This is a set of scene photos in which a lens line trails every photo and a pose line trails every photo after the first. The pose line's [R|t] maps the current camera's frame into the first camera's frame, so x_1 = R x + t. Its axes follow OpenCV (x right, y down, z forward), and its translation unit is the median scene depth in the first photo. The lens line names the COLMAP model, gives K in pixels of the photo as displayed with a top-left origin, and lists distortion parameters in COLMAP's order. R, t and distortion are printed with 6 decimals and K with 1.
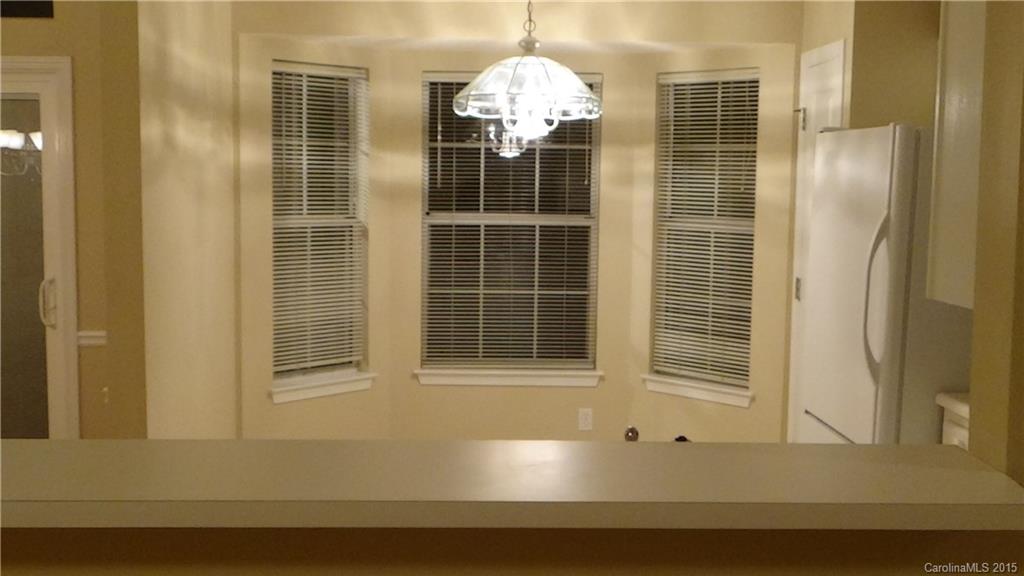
lens RADIAL K [[1156.1, 0, 518.2], [0, 1156.1, 275.9], [0, 0, 1]] dist [0.003637, 0.033785]
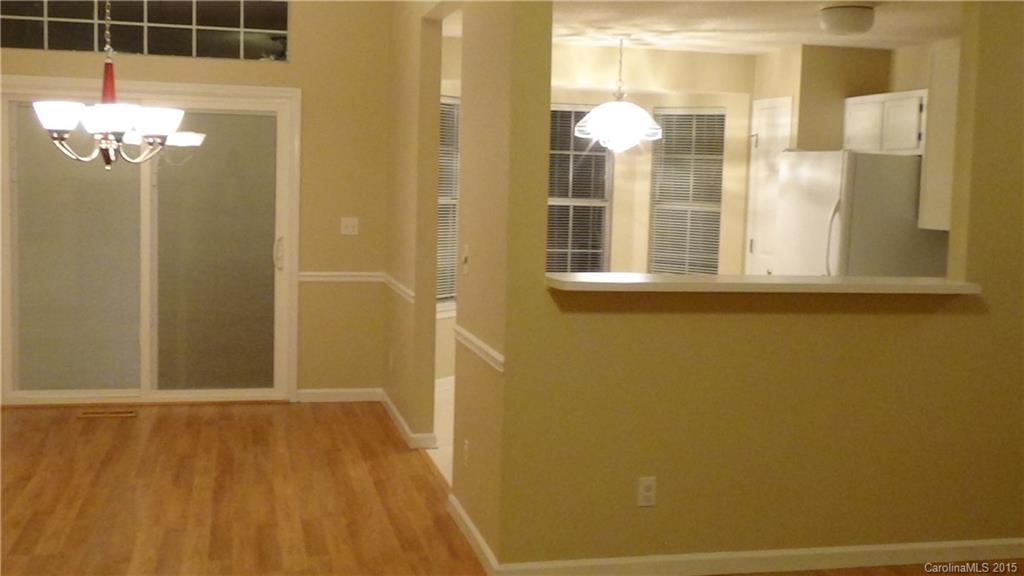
lens RADIAL K [[1156.1, 0, 518.2], [0, 1156.1, 275.9], [0, 0, 1]] dist [0.003637, 0.033785]
pose [[0.978761, -0.000733, 0.205003, -0.396529], [-0.000656, 0.999977, 0.006708, 0.041189], [-0.205003, -0.006700, 0.978738, -0.499706]]
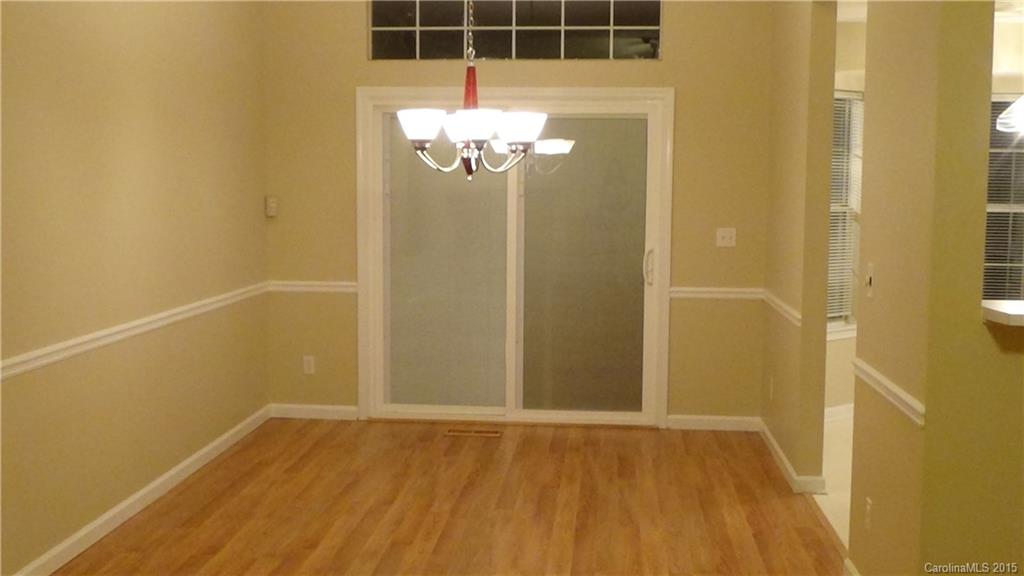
lens RADIAL K [[1156.1, 0, 518.2], [0, 1156.1, 275.9], [0, 0, 1]] dist [0.003637, 0.033785]
pose [[0.993853, 0.008487, -0.110386, -0.395185], [-0.008192, 0.999962, 0.003125, 0.030207], [0.110408, -0.002201, 0.993884, -0.369807]]
